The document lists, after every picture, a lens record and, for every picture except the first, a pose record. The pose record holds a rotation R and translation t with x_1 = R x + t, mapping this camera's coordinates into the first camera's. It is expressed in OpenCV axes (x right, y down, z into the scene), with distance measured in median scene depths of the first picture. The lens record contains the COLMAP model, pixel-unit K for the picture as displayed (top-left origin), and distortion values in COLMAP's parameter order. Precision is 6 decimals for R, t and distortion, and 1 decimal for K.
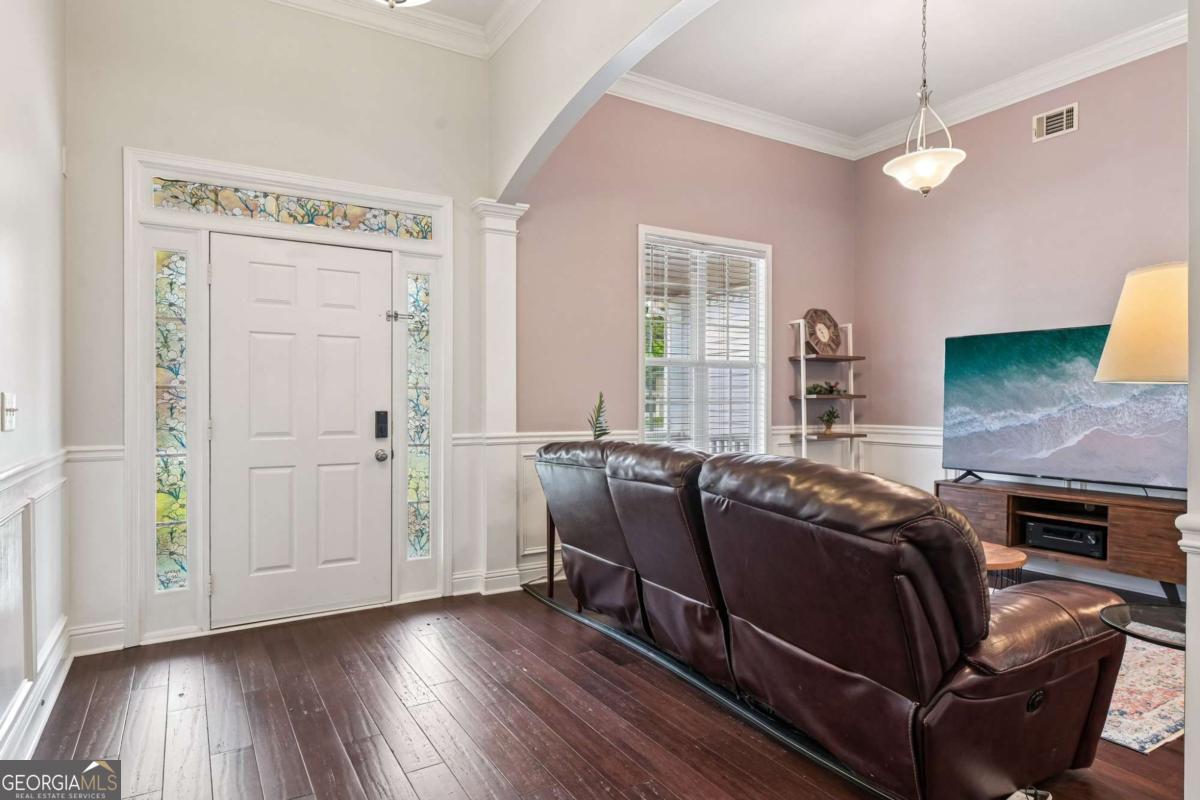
lens RADIAL K [[685.2, 0, 600.0], [0, 685.2, 400.0], [0, 0, 1]] dist [0.001522, -0.001700]
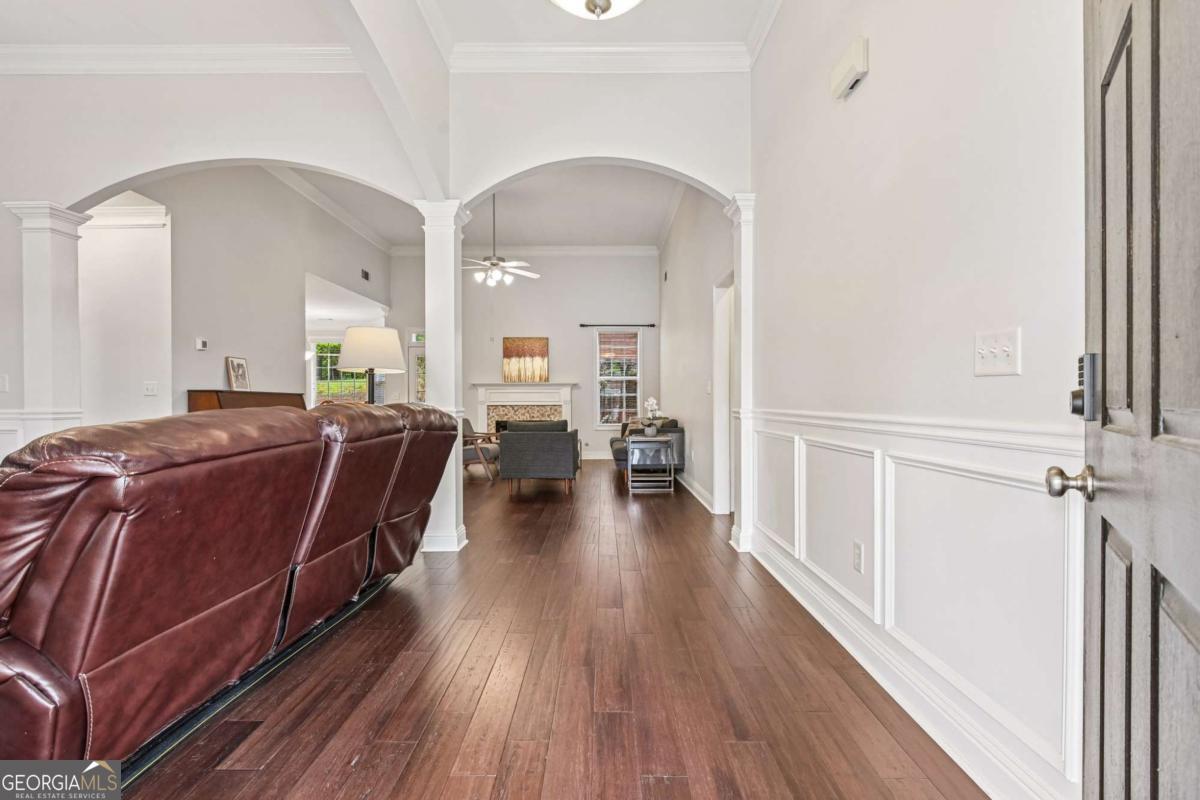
lens RADIAL K [[556.7, 0, 605.8], [0, 556.7, 397.2], [0, 0, 1]] dist [-0.002203, -0.000475]
pose [[-0.858568, 0.001710, 0.512697, -0.568467], [0.000492, 0.999997, -0.002511, 0.052557], [-0.512700, -0.001904, -0.858566, 1.305183]]
